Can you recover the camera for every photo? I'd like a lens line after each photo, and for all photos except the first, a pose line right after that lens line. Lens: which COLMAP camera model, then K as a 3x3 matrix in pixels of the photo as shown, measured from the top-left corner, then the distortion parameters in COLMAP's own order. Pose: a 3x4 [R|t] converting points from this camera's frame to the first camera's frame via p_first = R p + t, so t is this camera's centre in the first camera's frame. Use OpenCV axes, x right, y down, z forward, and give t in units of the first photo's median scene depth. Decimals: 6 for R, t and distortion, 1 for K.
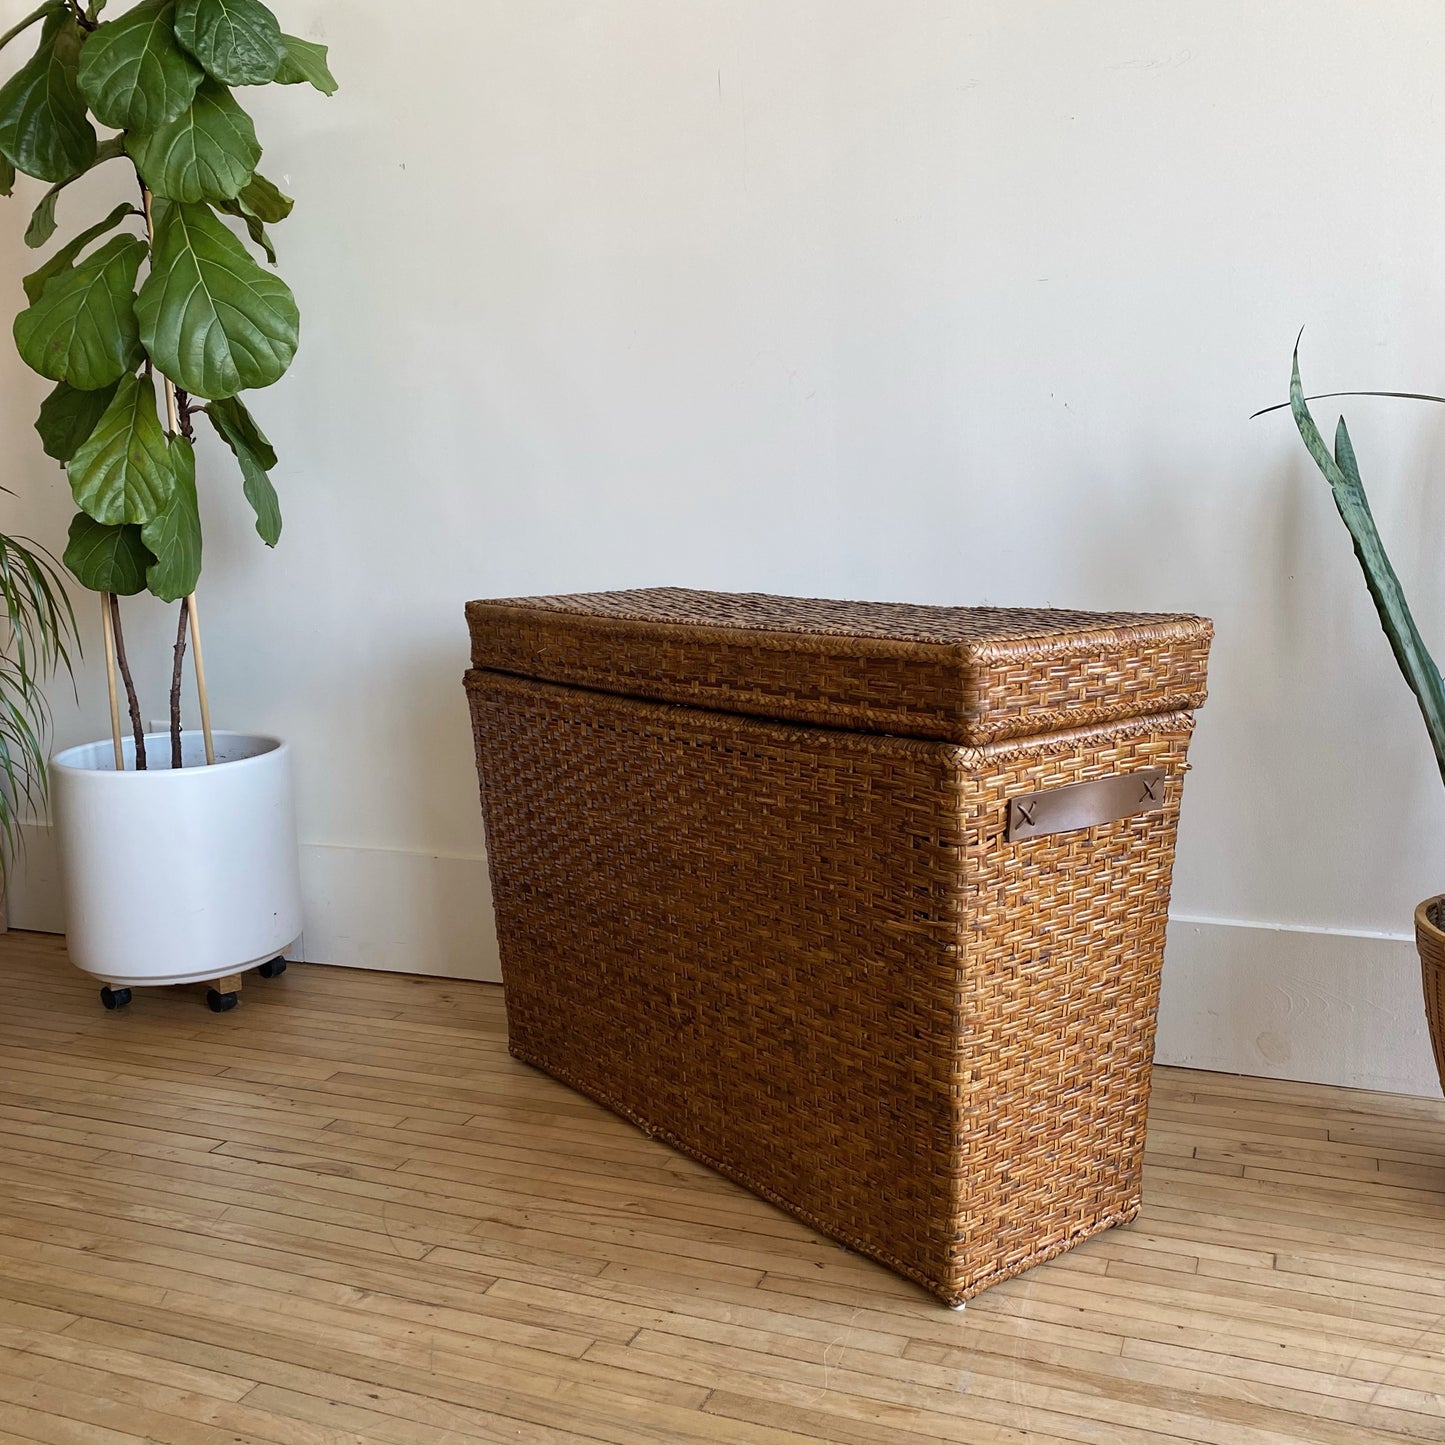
lens RADIAL K [[1437.2, 0, 699.9], [0, 1437.2, 717.5], [0, 0, 1]] dist [0.017286, -0.019245]
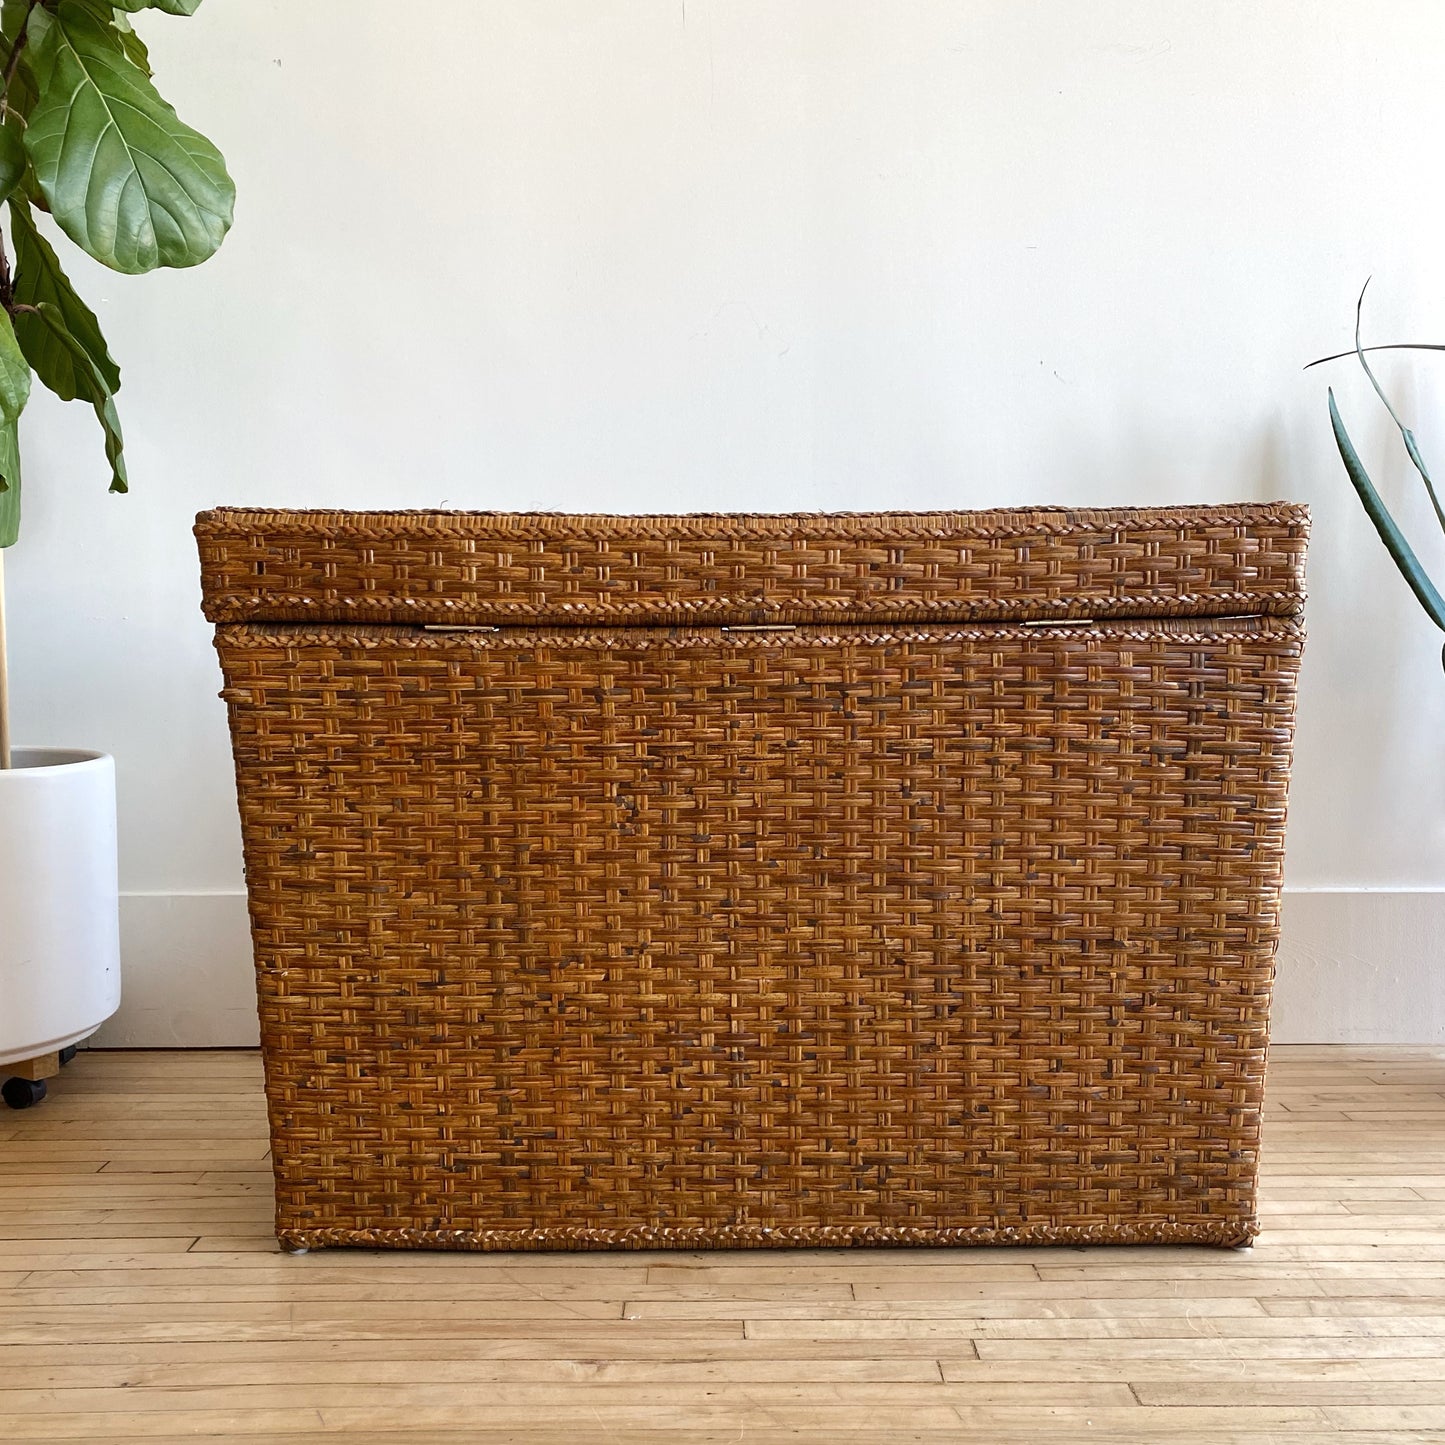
lens RADIAL K [[1449.1, 0, 702.5], [0, 1449.1, 726.1], [0, 0, 1]] dist [-0.015042, 0.043001]
pose [[0.929682, -0.002636, 0.368355, -0.406279], [0.036486, 0.995716, -0.084961, 0.120503], [-0.366553, 0.092427, 0.925795, 0.225716]]
